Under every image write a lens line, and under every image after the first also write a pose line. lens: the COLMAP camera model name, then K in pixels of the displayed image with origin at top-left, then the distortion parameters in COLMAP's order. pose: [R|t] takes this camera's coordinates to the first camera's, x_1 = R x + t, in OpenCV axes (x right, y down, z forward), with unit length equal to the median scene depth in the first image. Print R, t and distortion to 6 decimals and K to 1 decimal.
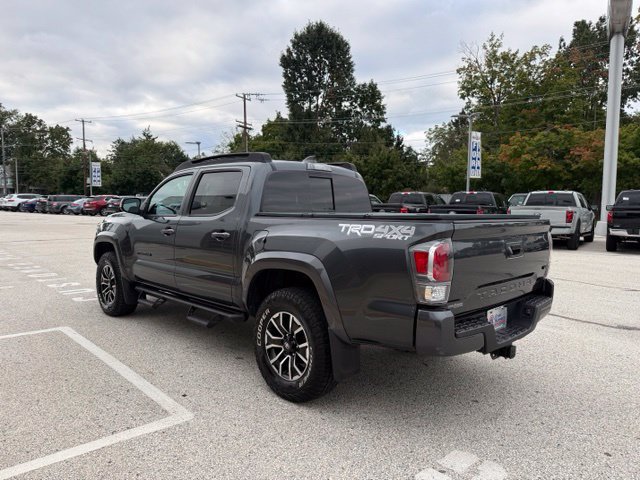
lens RADIAL K [[447.9, 0, 319.5], [0, 447.9, 243.4], [0, 0, 1]] dist [0.055668, -0.068407]
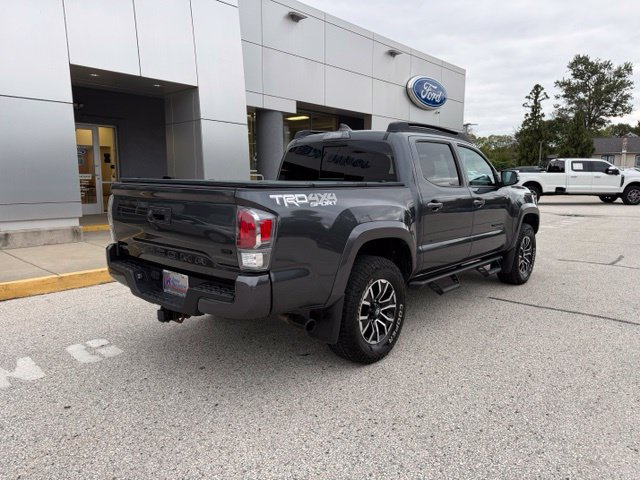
lens RADIAL K [[447.9, 0, 319.2], [0, 447.9, 240.8], [0, 0, 1]] dist [0.055668, -0.068407]
pose [[0.068157, 0.128245, -0.989398, 0.121254], [-0.085039, 0.988842, 0.122315, -0.006762], [0.994044, 0.075801, 0.078303, 0.106833]]
